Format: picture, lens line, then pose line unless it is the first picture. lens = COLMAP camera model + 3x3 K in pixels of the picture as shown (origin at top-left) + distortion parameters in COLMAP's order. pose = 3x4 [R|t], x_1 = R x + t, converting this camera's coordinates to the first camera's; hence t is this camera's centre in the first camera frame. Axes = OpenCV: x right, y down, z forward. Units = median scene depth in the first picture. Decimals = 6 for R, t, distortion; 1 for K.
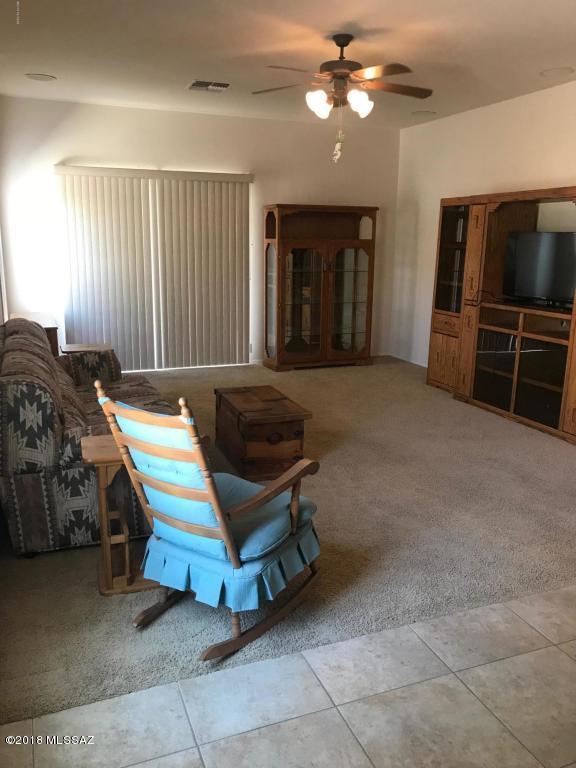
lens RADIAL K [[635.0, 0, 293.0], [0, 635.0, 381.6], [0, 0, 1]] dist [0.005325, -0.001660]
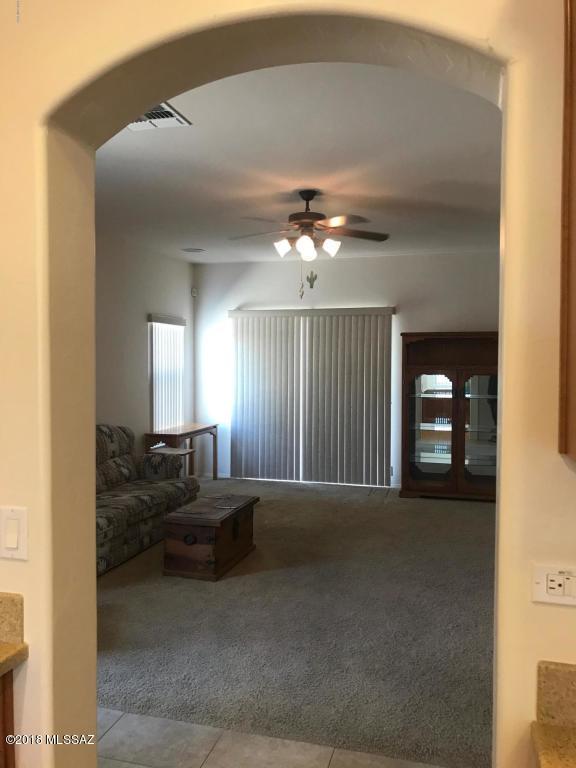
lens RADIAL K [[635.0, 0, 293.0], [0, 635.0, 381.6], [0, 0, 1]] dist [0.005325, -0.001660]
pose [[0.791338, 0.009797, -0.611300, 0.520500], [-0.128253, 0.980284, -0.150316, -0.025566], [0.597775, 0.197352, 0.776993, 0.114194]]
